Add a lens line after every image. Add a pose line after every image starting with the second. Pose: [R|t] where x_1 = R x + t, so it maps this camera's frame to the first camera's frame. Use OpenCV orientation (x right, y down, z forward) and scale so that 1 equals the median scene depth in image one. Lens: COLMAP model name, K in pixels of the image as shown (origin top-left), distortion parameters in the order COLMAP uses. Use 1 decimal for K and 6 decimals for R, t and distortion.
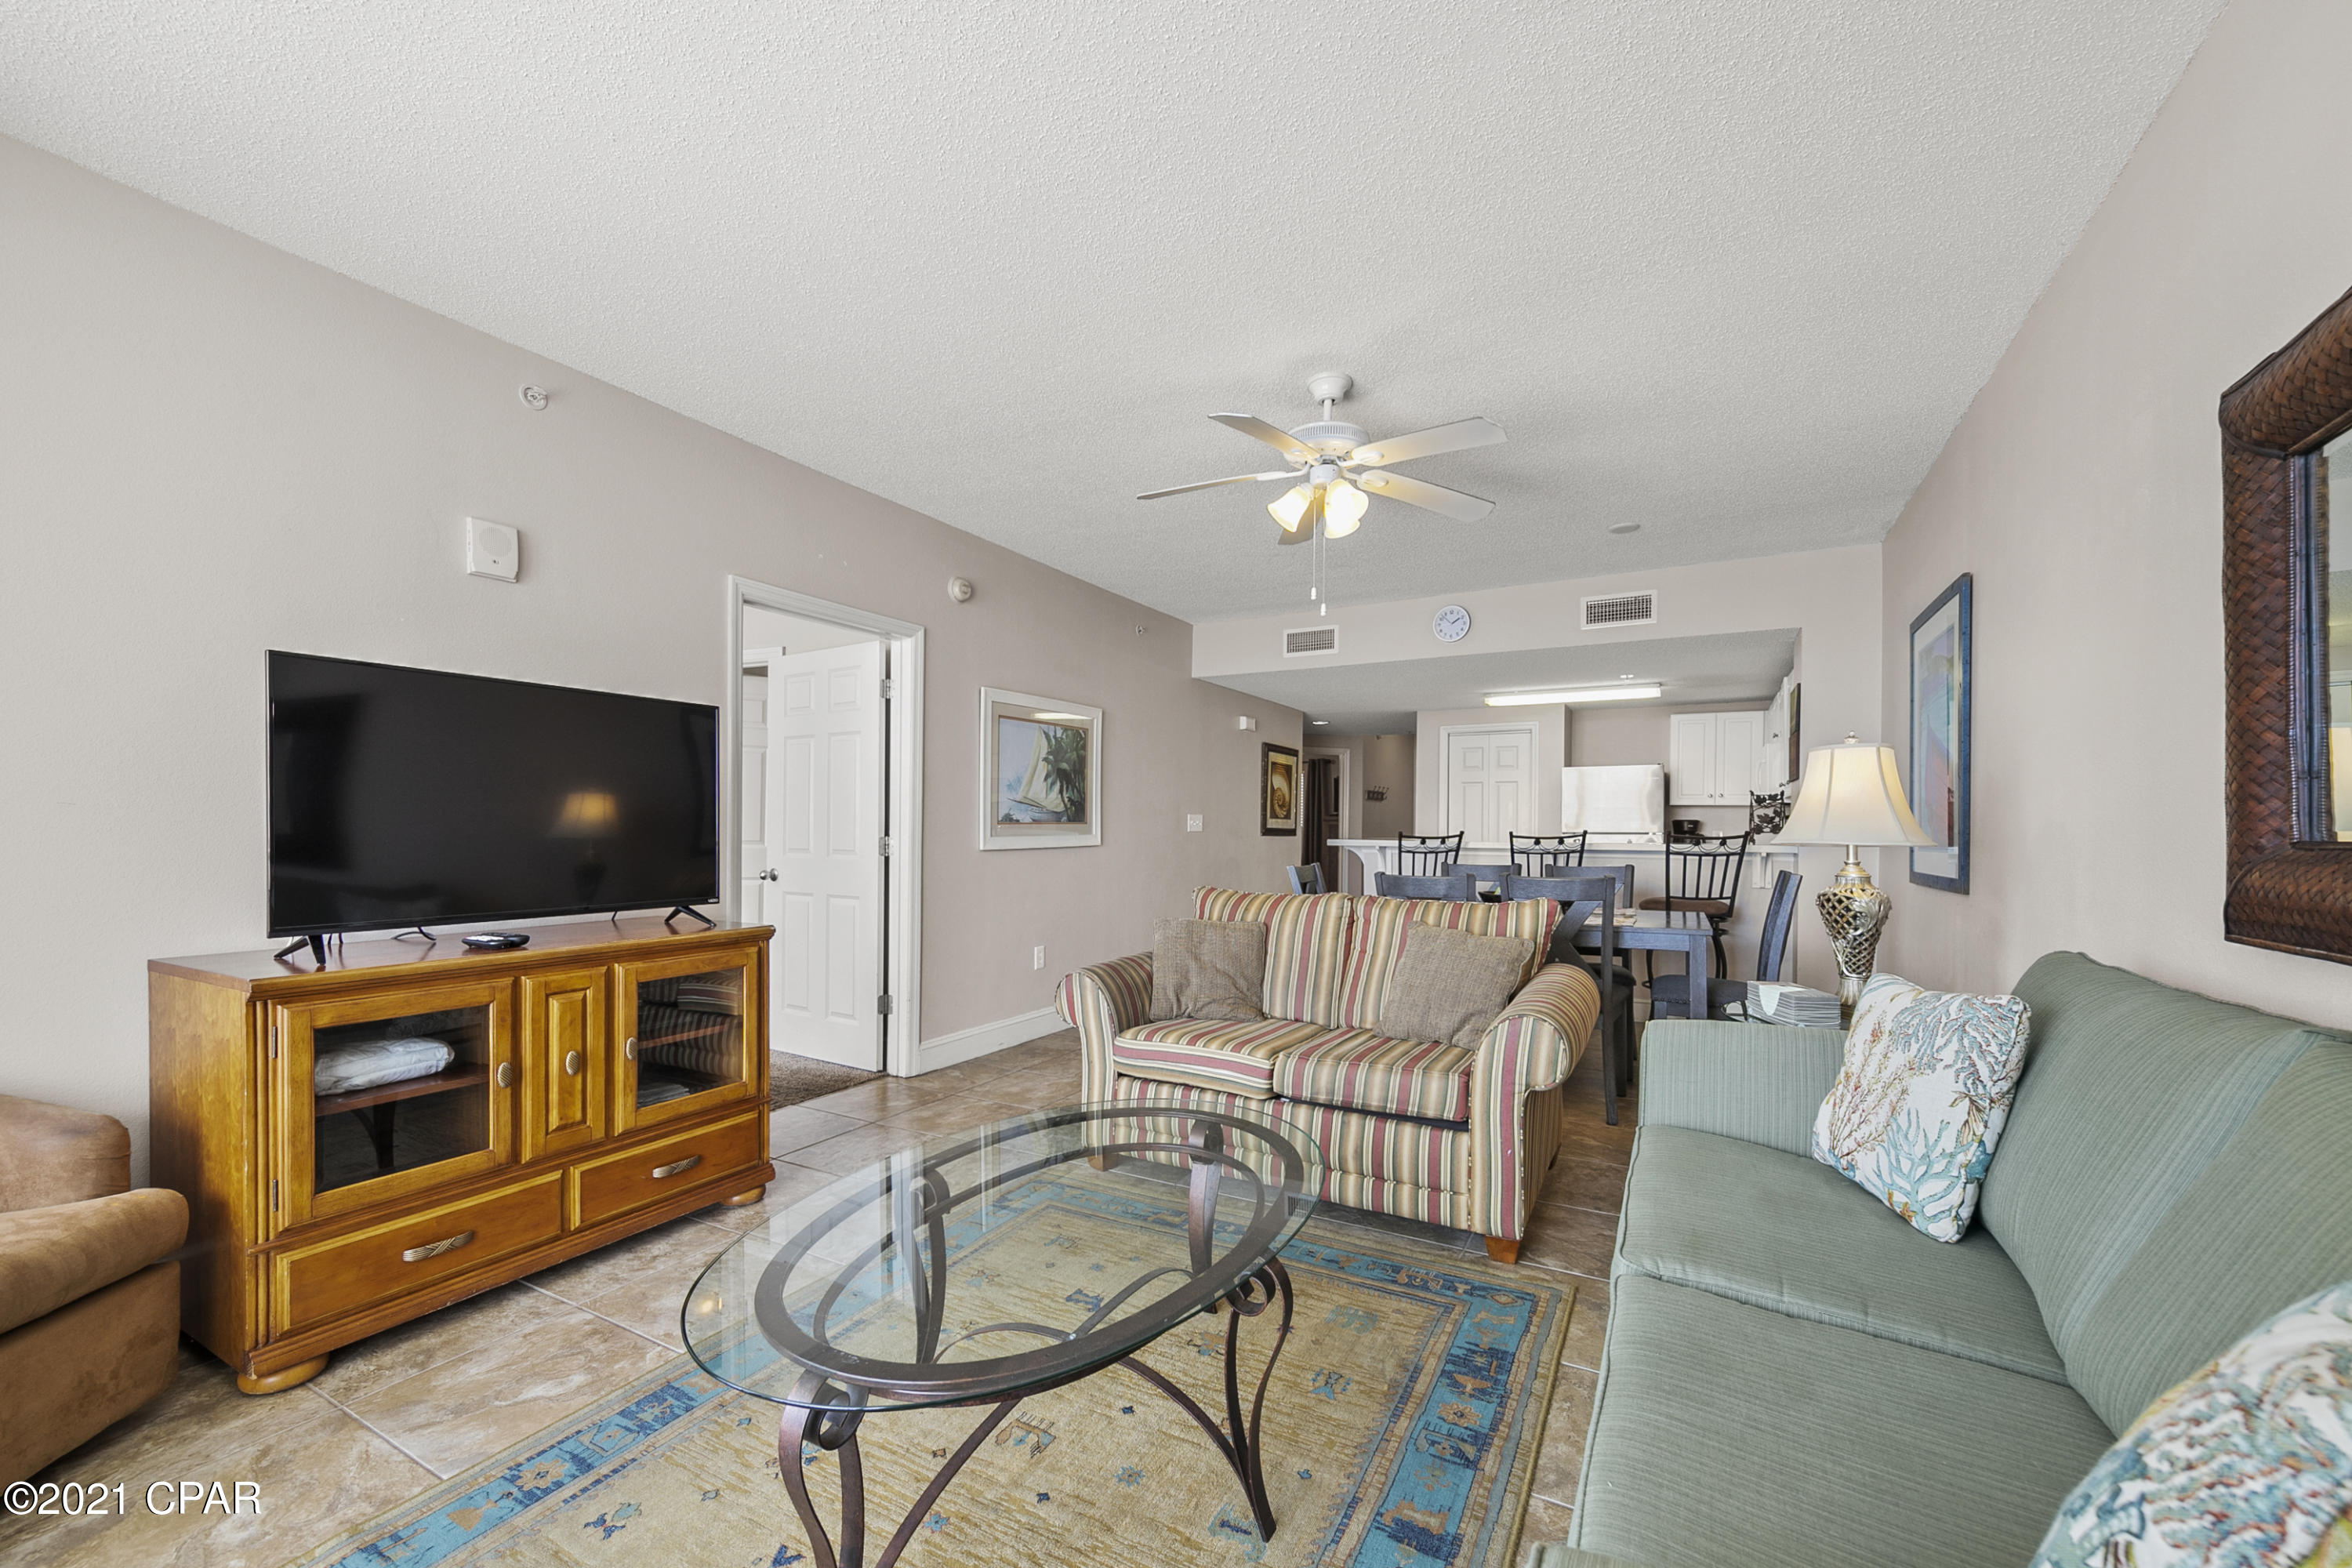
lens RADIAL K [[925.9, 0, 1176.6], [0, 925.9, 831.2], [0, 0, 1]] dist [0.001179, -0.000099]
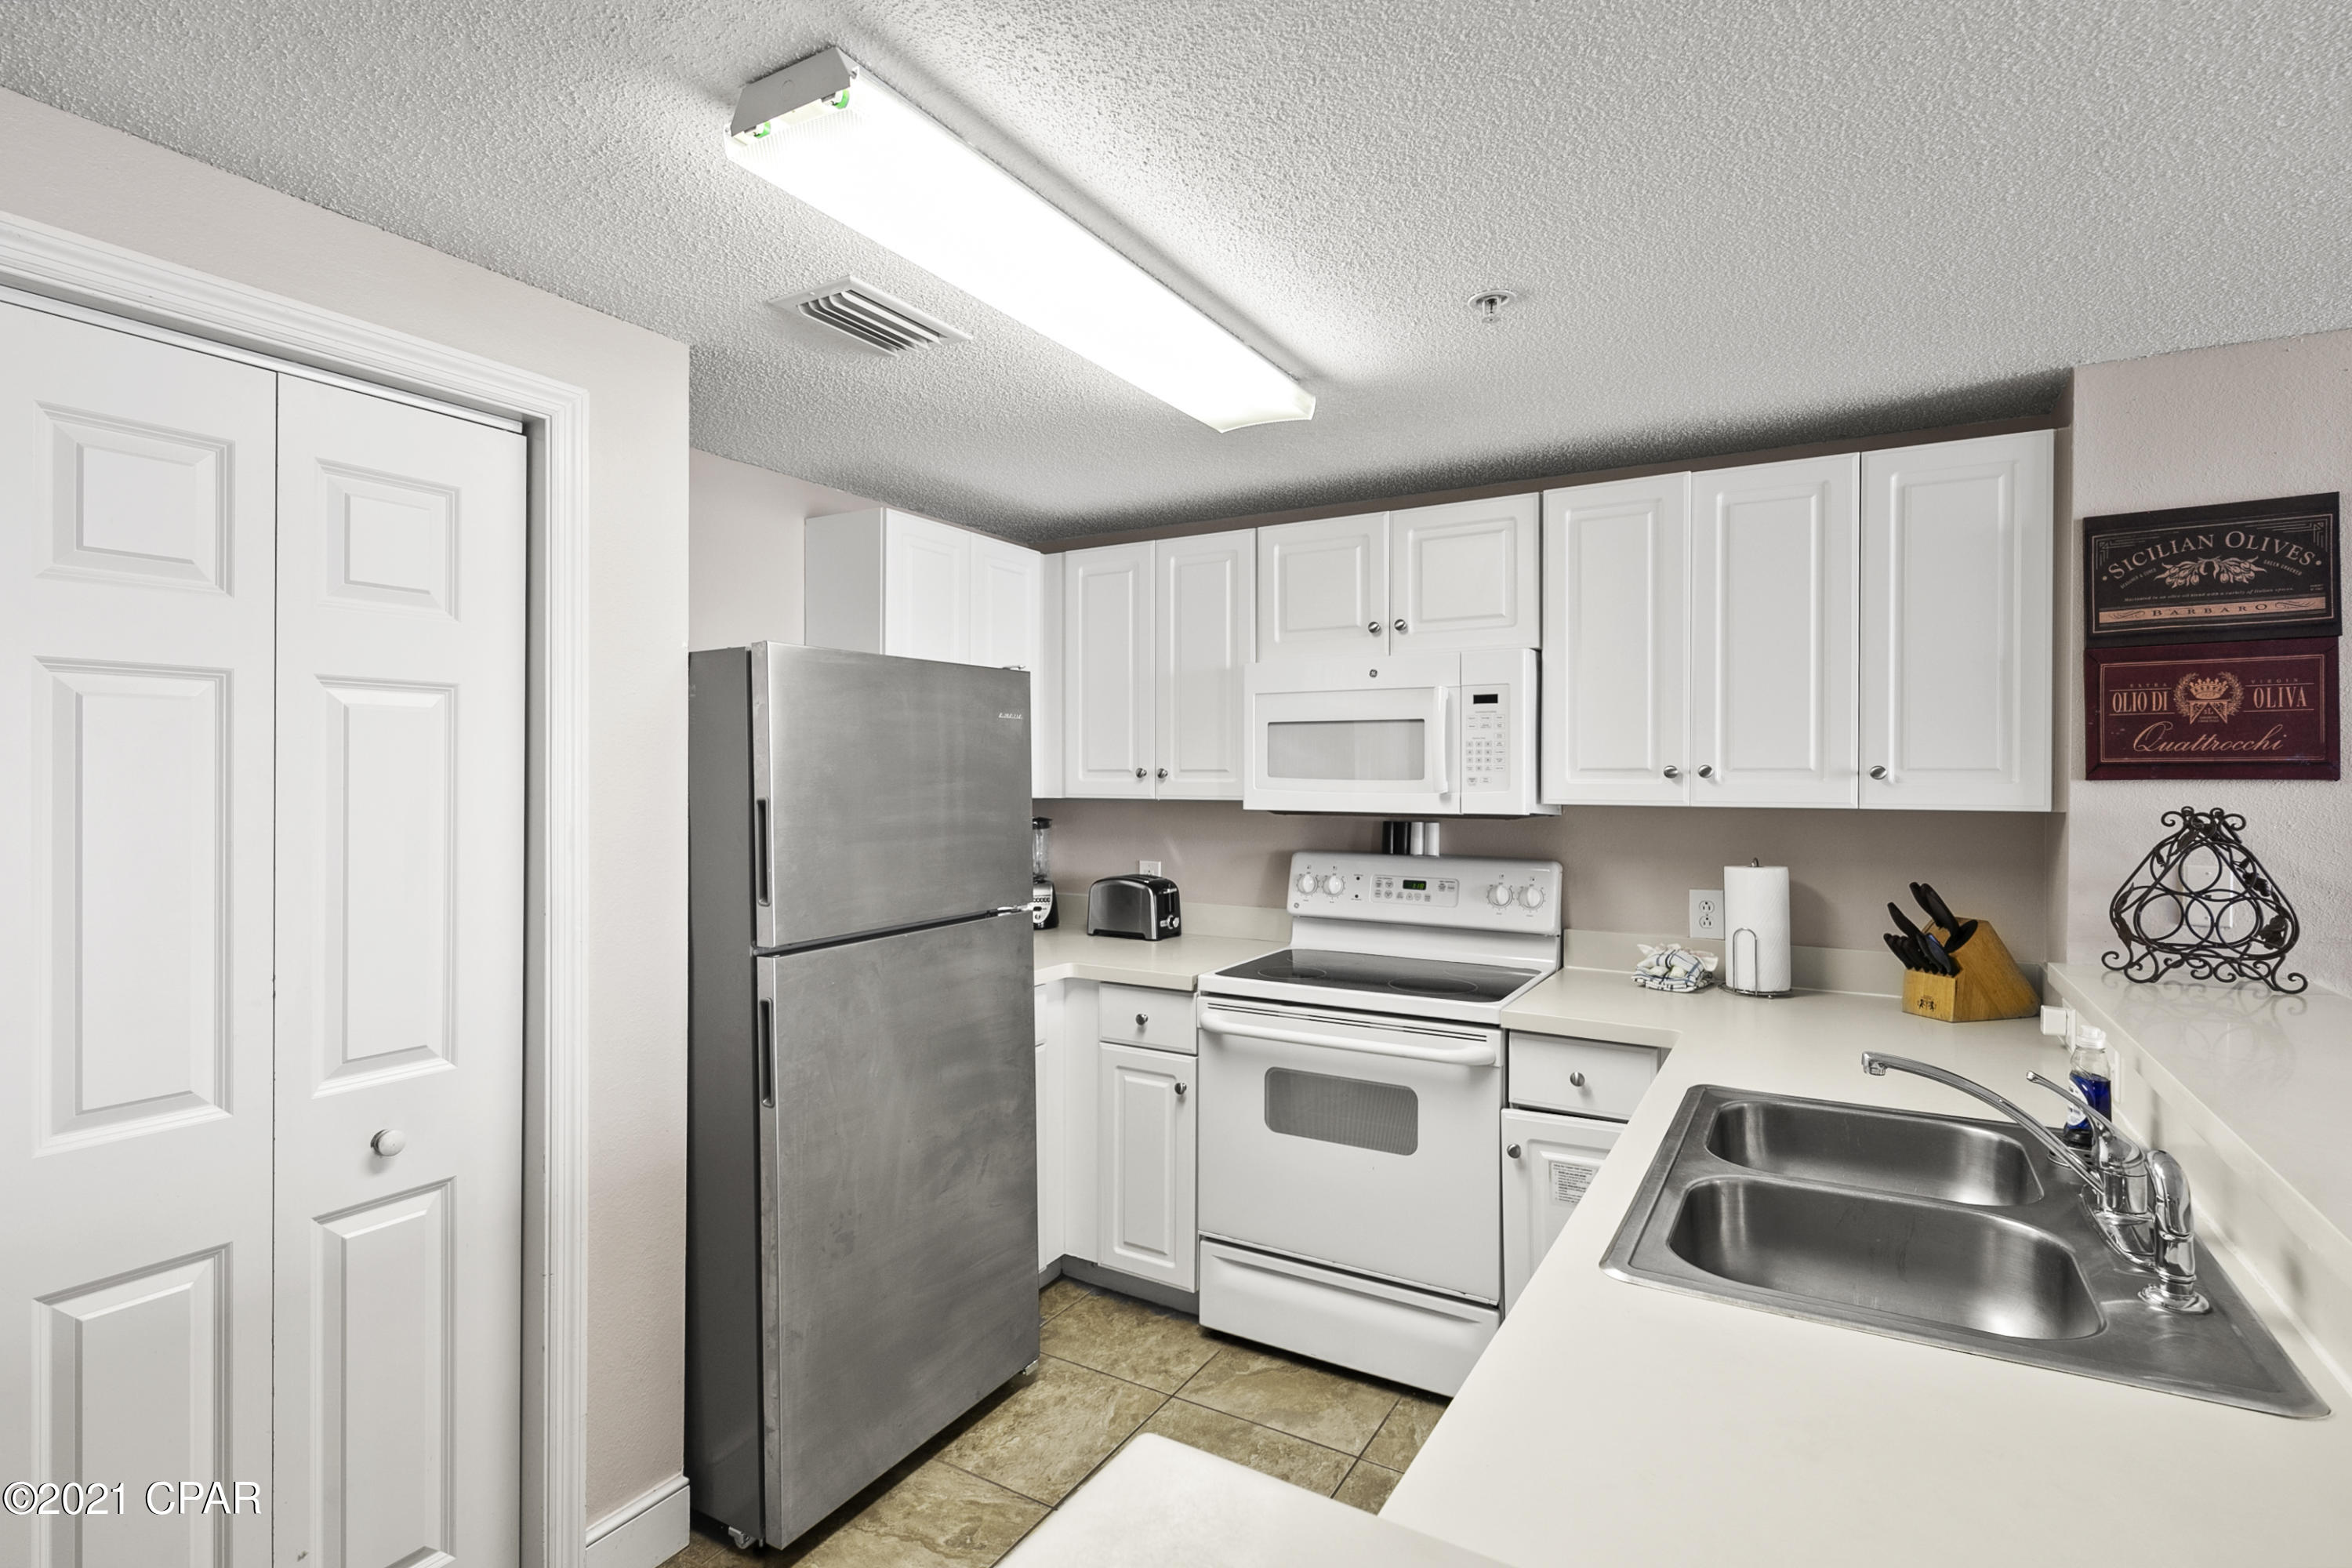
lens RADIAL K [[1128.1, 0, 1173.6], [0, 1128.1, 775.6], [0, 0, 1]] dist [0.000967, -0.000458]
pose [[0.034118, -0.008338, 0.999383, 0.382791], [0.001742, 0.999964, 0.008283, -0.093618], [-0.999416, 0.001458, 0.034131, 2.100263]]
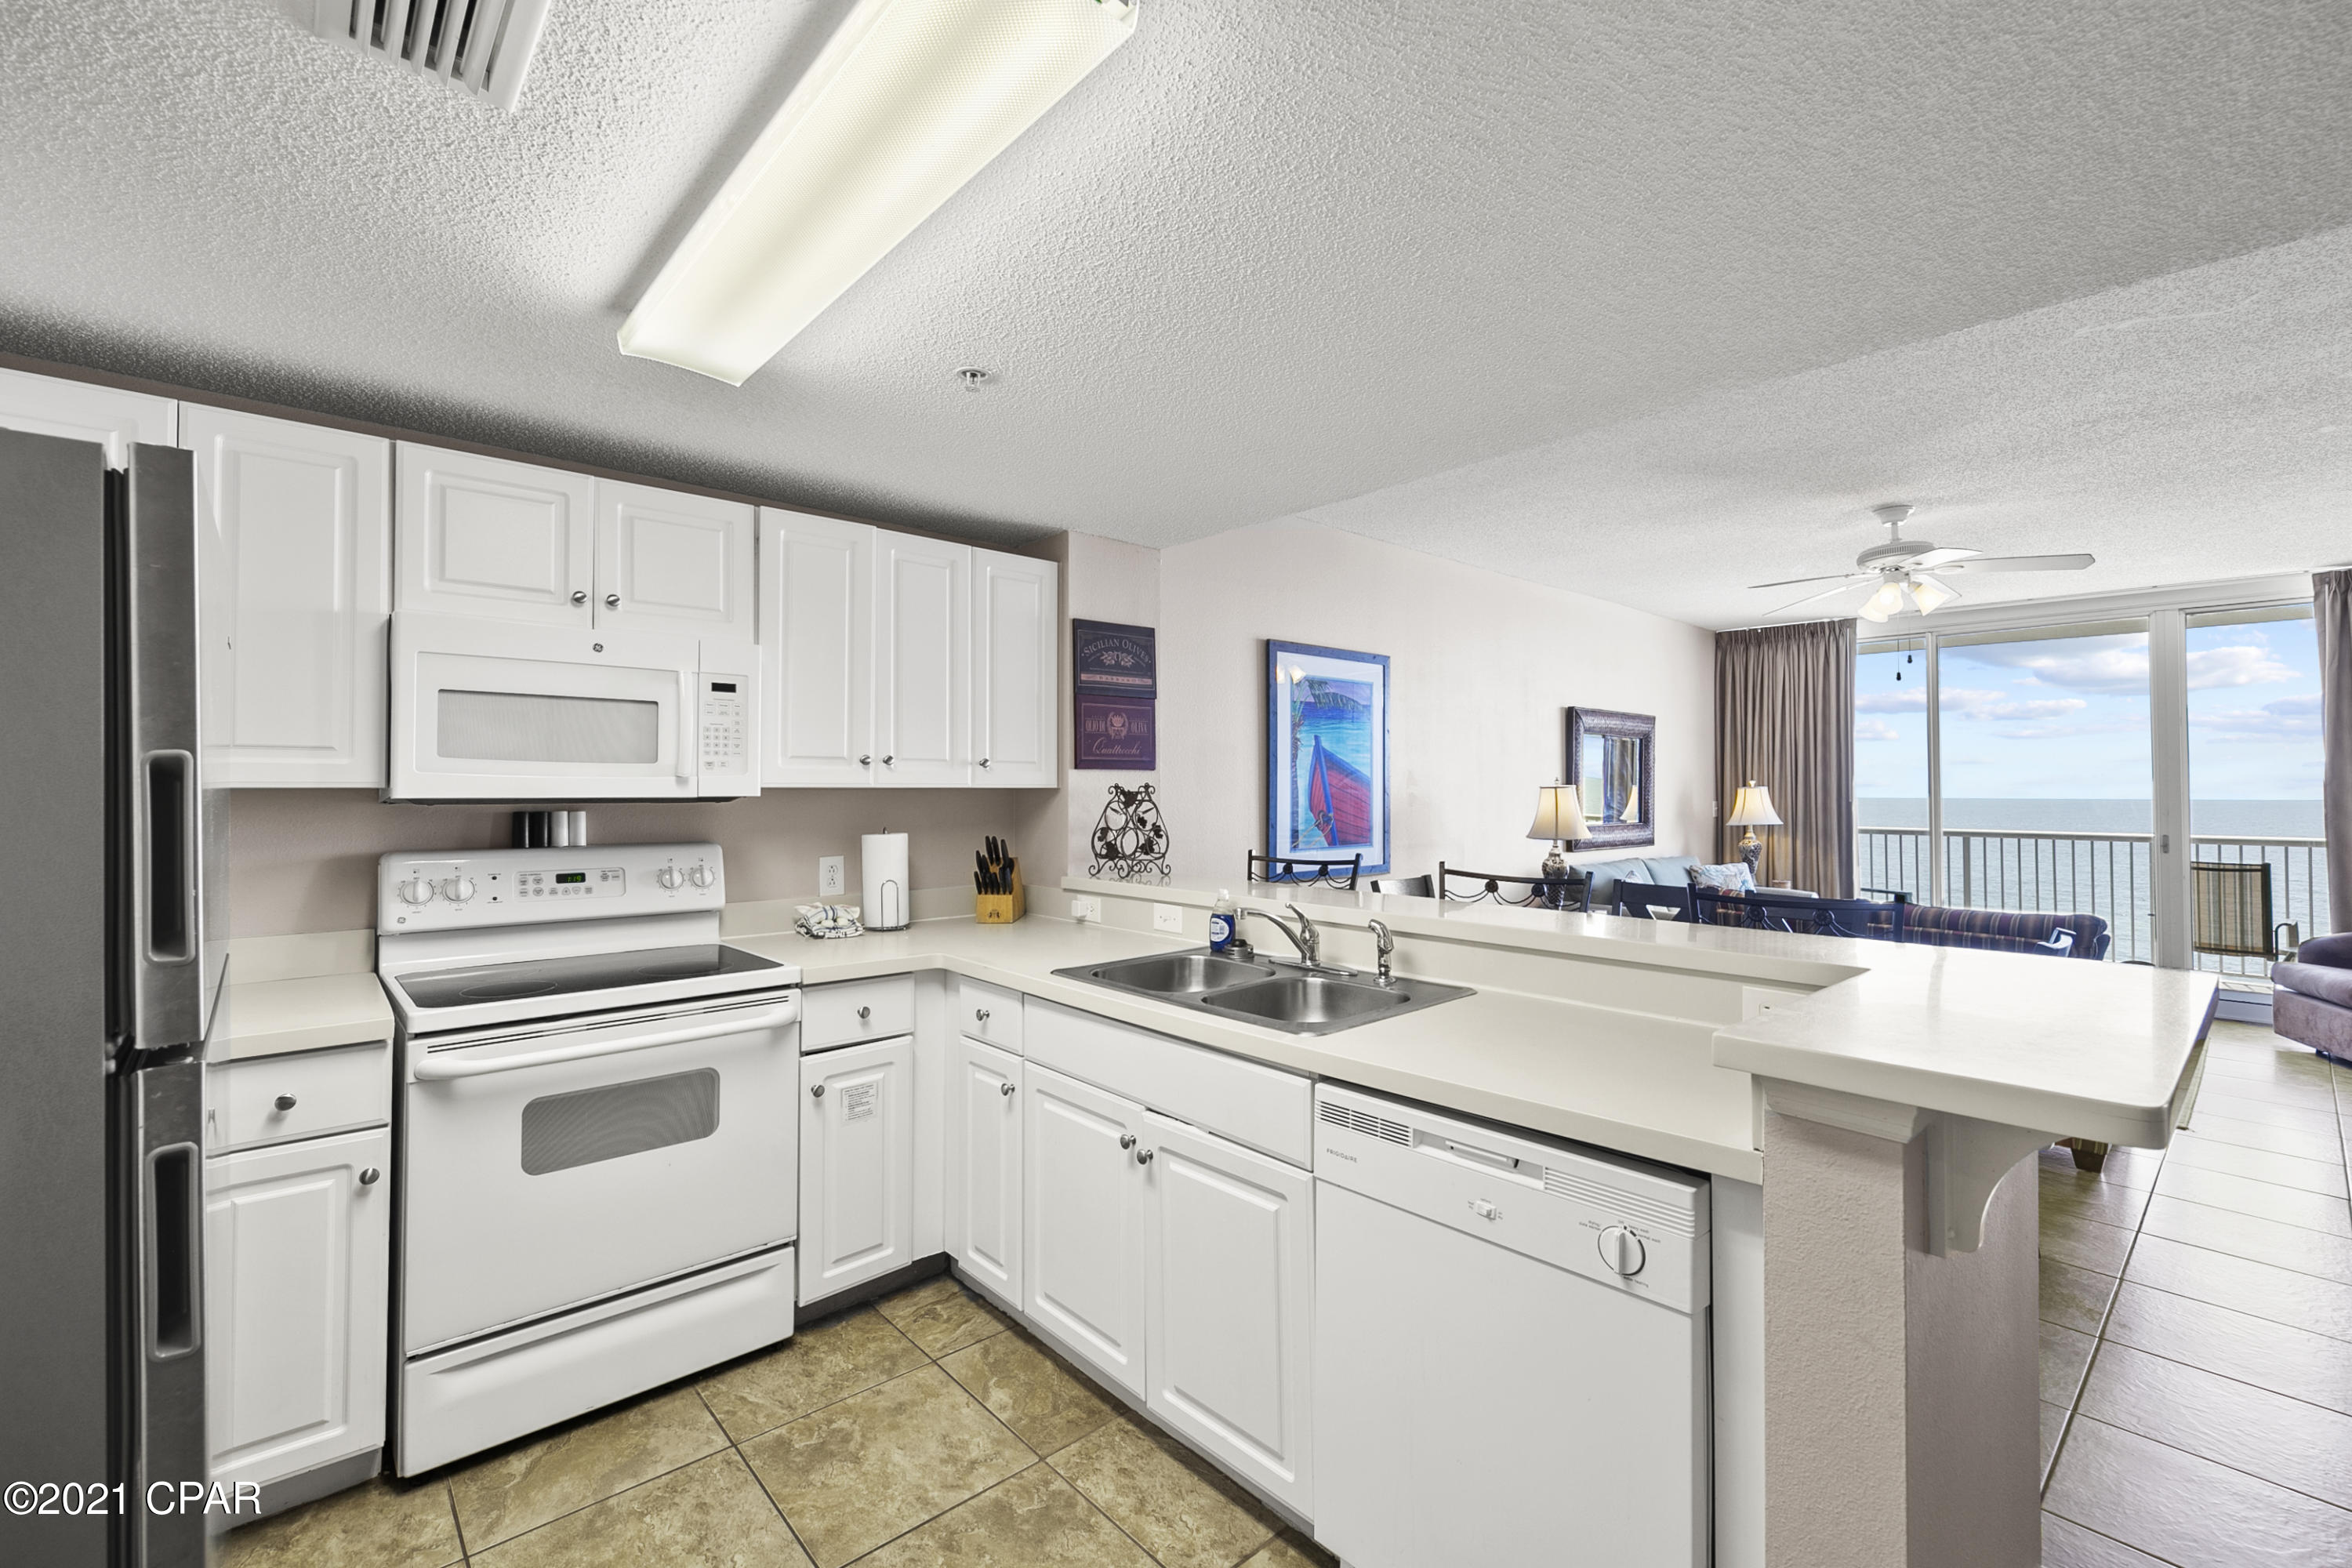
lens RADIAL K [[988.6, 0, 1179.8], [0, 988.6, 770.4], [0, 0, 1]] dist [0.001903, -0.003259]
pose [[-0.944764, -0.000374, 0.327752, 0.627660], [-0.005328, 0.999885, -0.014217, -0.069867], [-0.327708, -0.015178, -0.944657, 2.498334]]
